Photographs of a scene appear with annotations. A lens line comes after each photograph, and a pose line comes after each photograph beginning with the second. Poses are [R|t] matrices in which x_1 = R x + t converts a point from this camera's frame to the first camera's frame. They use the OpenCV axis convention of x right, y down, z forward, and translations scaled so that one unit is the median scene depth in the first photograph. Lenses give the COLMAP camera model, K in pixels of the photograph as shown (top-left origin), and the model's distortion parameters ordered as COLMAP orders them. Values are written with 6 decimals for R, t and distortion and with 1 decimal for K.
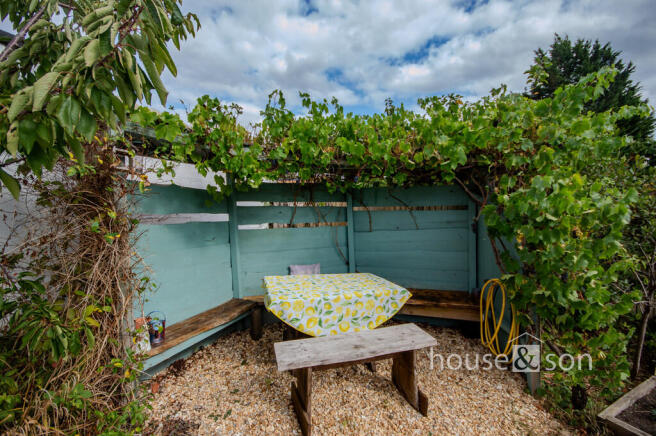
lens RADIAL K [[301.5, 0, 328.0], [0, 301.5, 218.0], [0, 0, 1]] dist [0.002581, 0.000099]
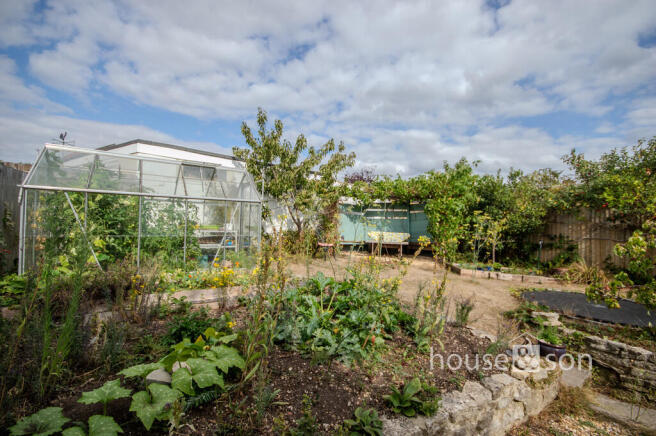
lens RADIAL K [[301.5, 0, 328.0], [0, 301.5, 218.0], [0, 0, 1]] dist [0.002581, 0.000099]
pose [[0.838717, 0.115637, -0.532149, 0.092164], [-0.121424, 0.992304, 0.024255, 0.000730], [0.530858, 0.044273, 0.846303, -0.163878]]
